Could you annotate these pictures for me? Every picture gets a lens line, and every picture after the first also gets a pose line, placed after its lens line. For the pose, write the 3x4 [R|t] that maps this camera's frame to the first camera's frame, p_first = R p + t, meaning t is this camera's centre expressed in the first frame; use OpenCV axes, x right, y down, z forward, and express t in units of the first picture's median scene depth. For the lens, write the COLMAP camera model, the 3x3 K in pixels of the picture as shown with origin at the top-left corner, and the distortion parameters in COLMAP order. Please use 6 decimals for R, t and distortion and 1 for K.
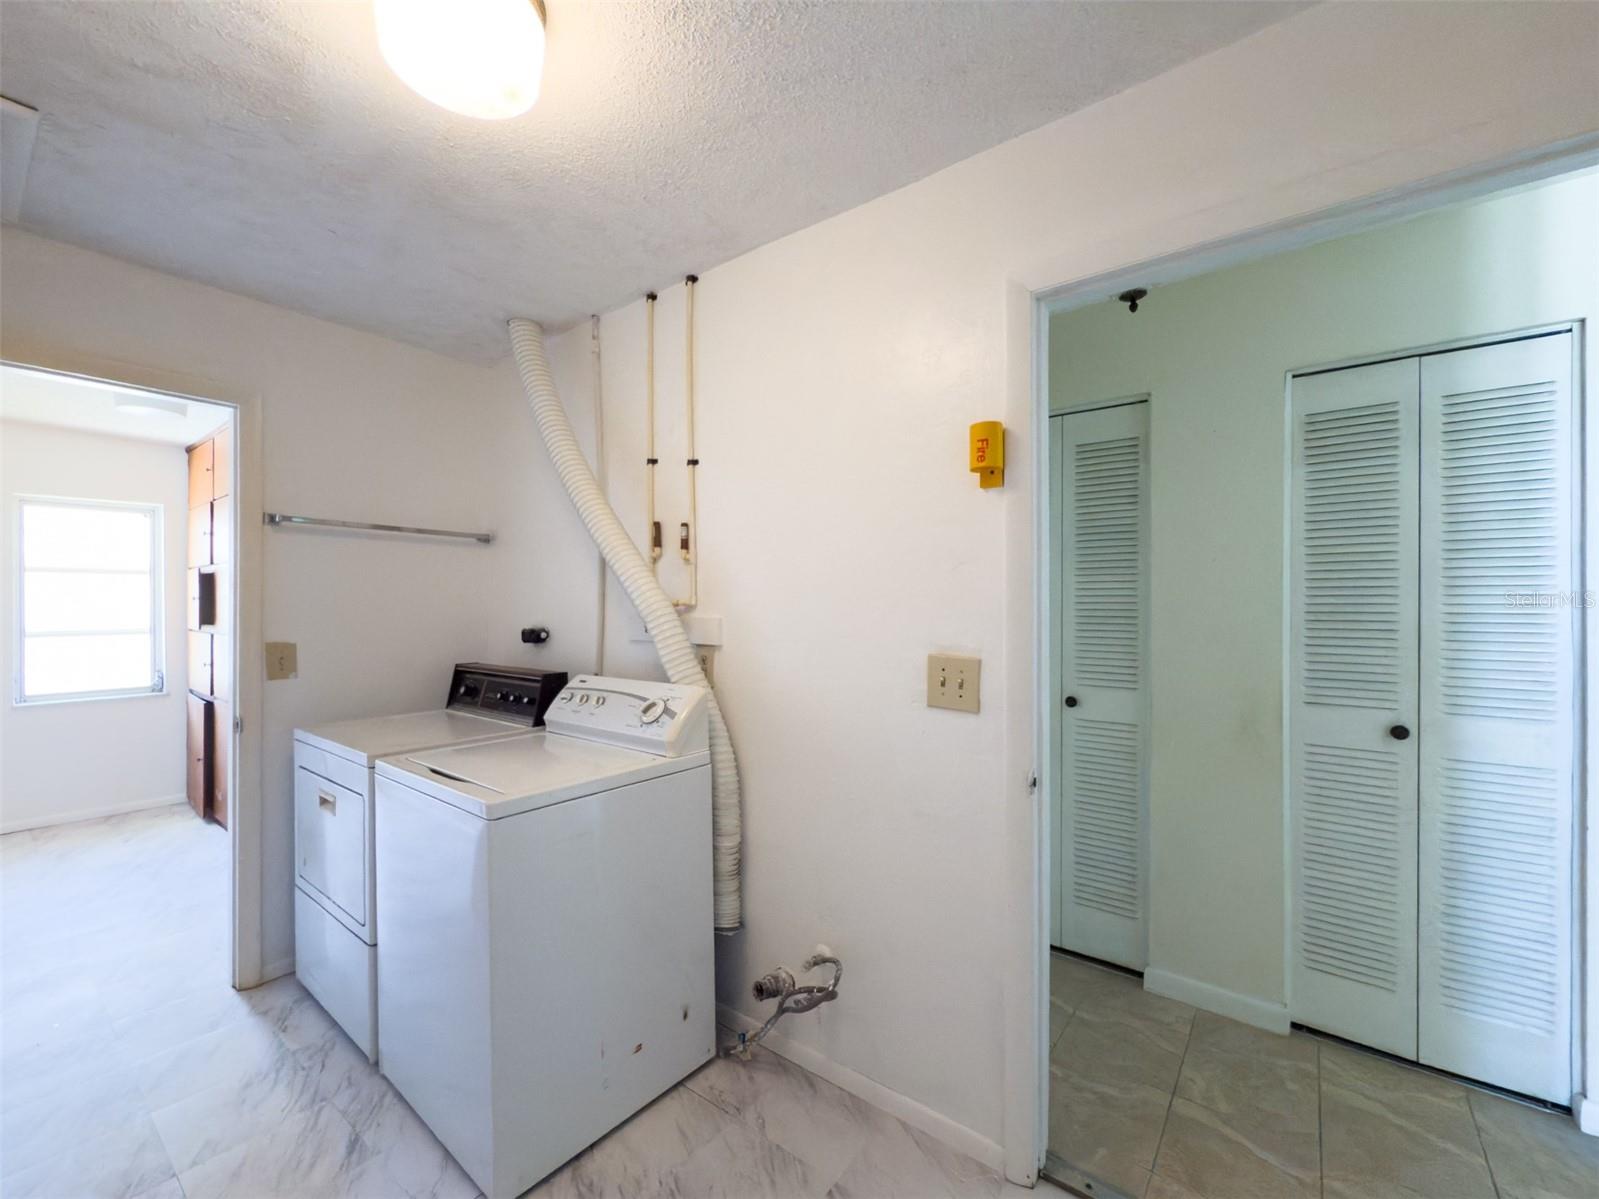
lens RADIAL K [[656.7, 0, 796.6], [0, 656.7, 595.7], [0, 0, 1]] dist [-0.001631, -0.000506]
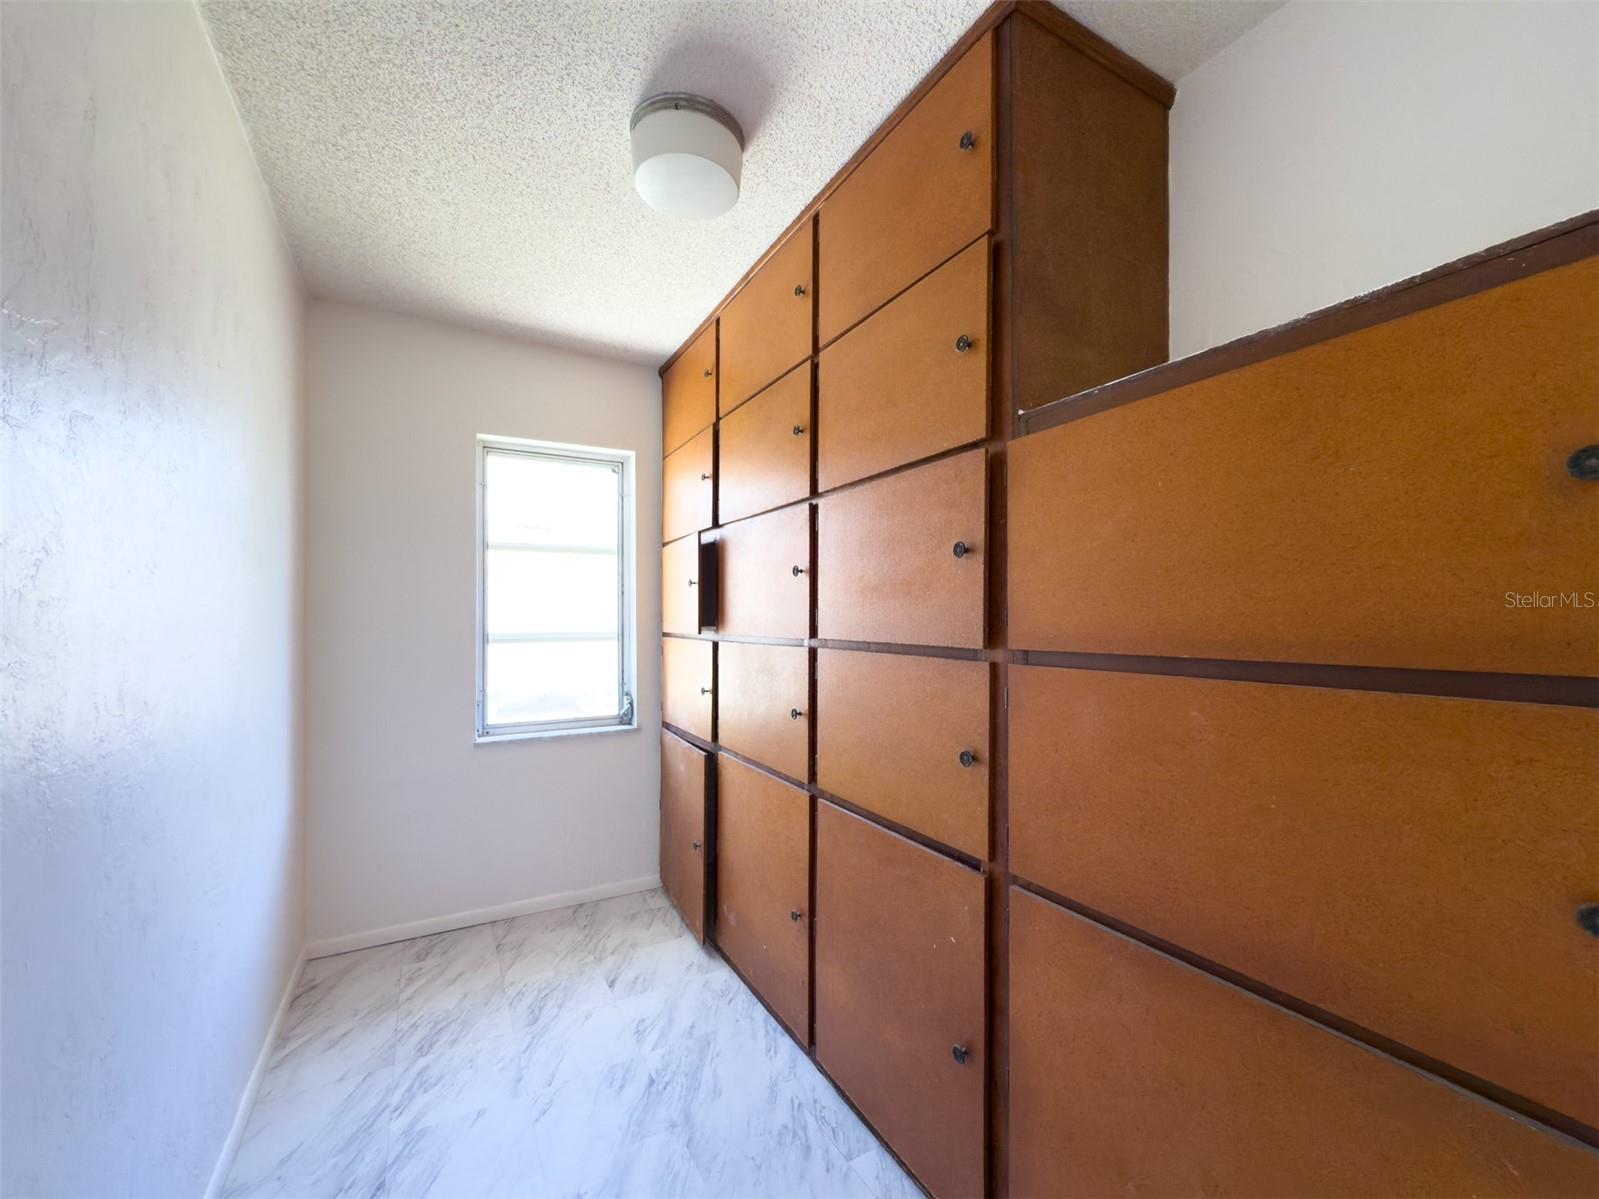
lens RADIAL K [[656.7, 0, 796.6], [0, 656.7, 595.7], [0, 0, 1]] dist [-0.001631, -0.000506]
pose [[0.927564, -0.009304, -0.373549, -0.589119], [0.001968, 0.999798, -0.020015, 0.027387], [0.373660, 0.017830, 0.927394, 0.454975]]
